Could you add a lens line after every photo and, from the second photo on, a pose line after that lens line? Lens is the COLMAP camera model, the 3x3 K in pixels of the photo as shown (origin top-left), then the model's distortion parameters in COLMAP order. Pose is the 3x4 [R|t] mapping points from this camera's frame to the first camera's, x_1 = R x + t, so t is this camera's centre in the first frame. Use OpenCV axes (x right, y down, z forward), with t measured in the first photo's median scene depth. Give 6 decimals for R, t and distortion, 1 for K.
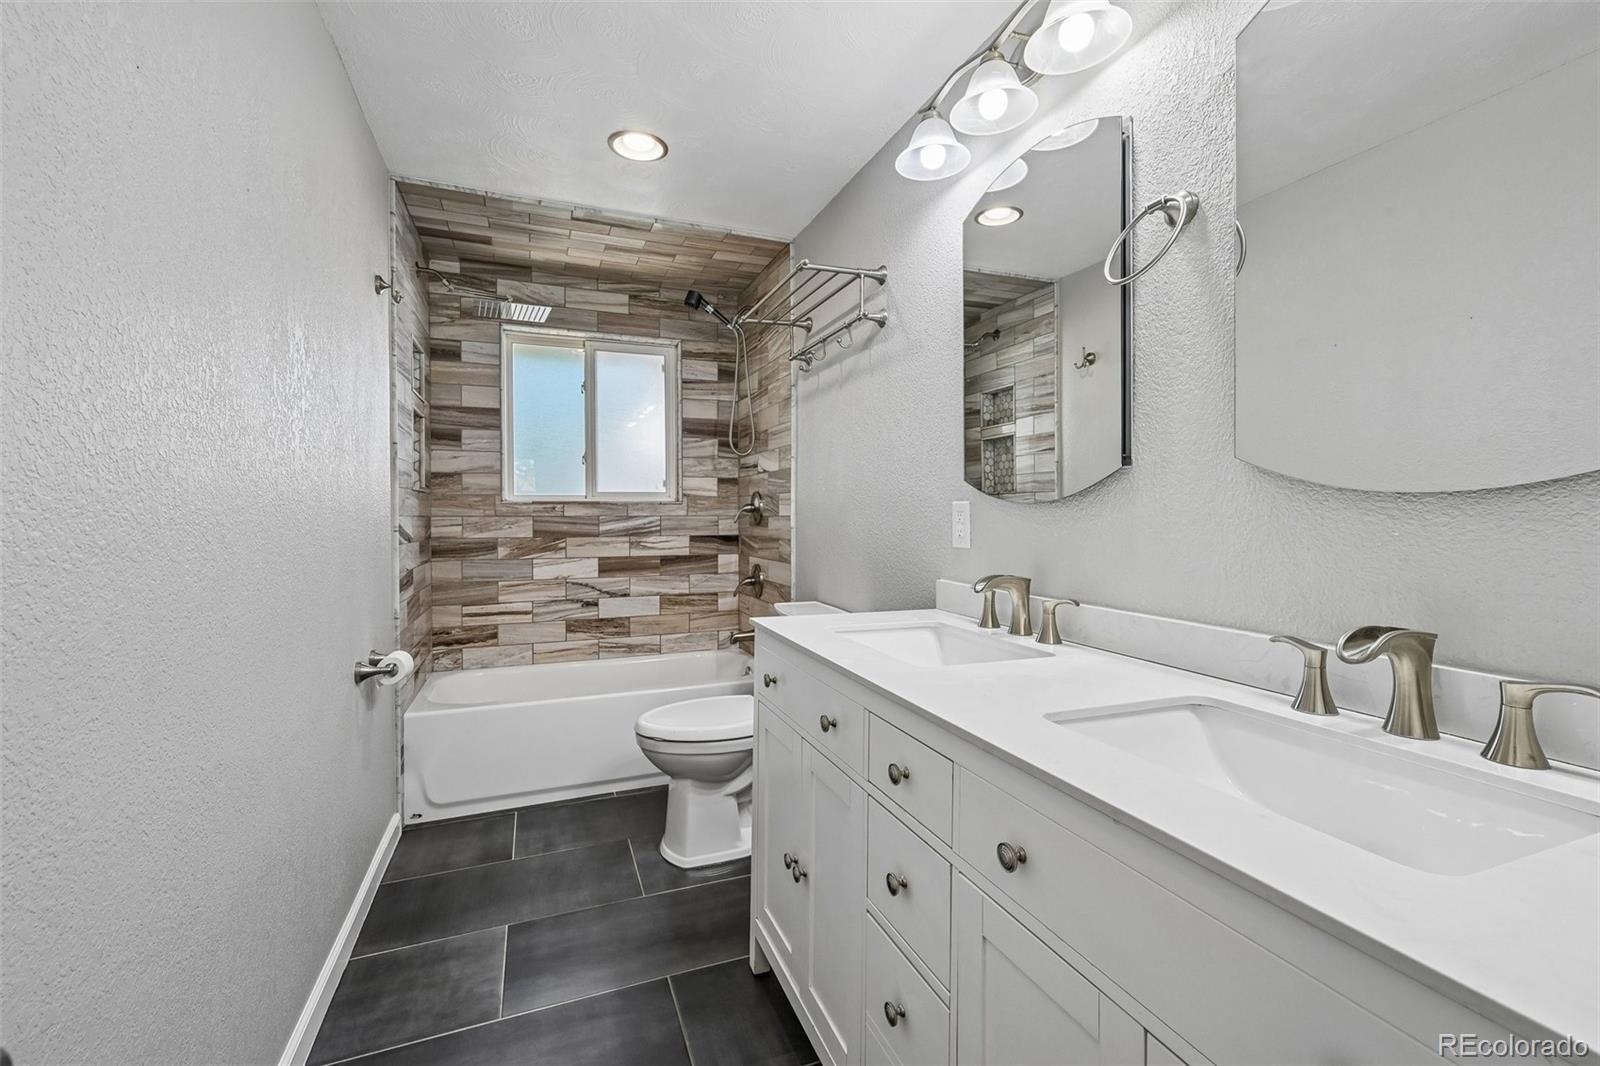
lens RADIAL K [[666.8, 0, 806.7], [0, 666.8, 527.7], [0, 0, 1]] dist [-0.001249, -0.000156]
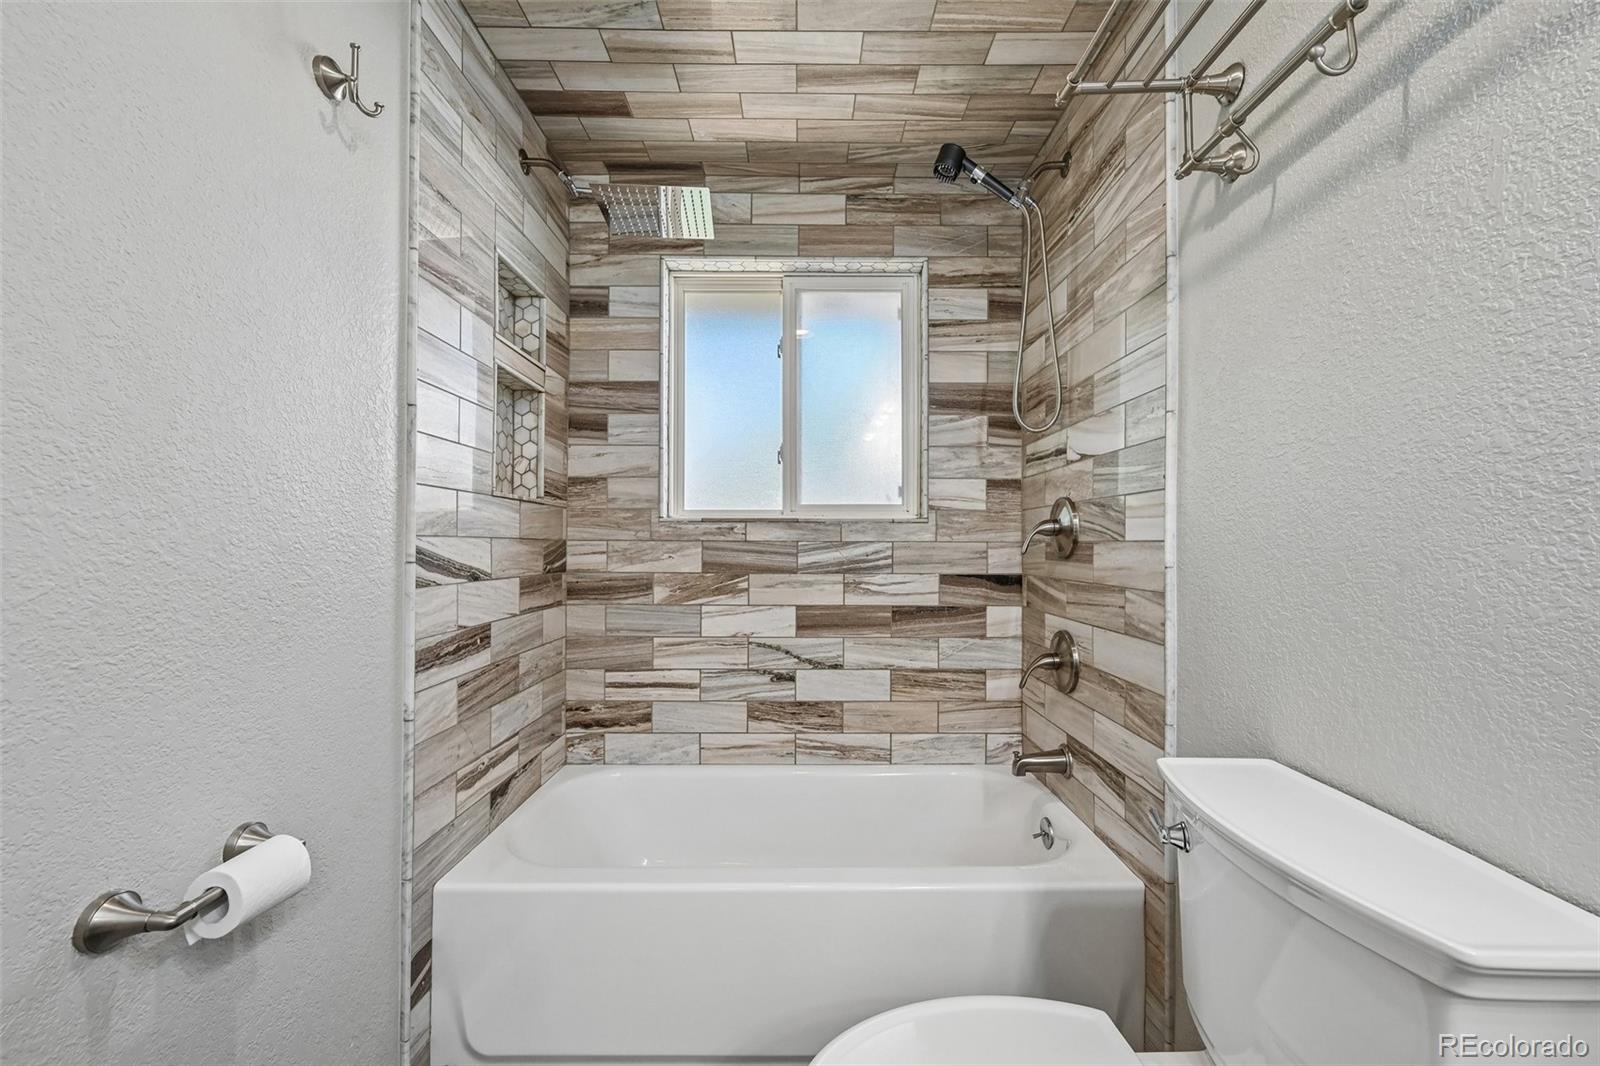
lens RADIAL K [[642.4, 0, 803.7], [0, 642.4, 536.0], [0, 0, 1]] dist [0.000735, 0.000499]
pose [[0.929414, 0.000612, -0.369037, -0.078324], [-0.013004, 0.999432, -0.031091, -0.003337], [0.368809, 0.033695, 0.928894, 0.429885]]
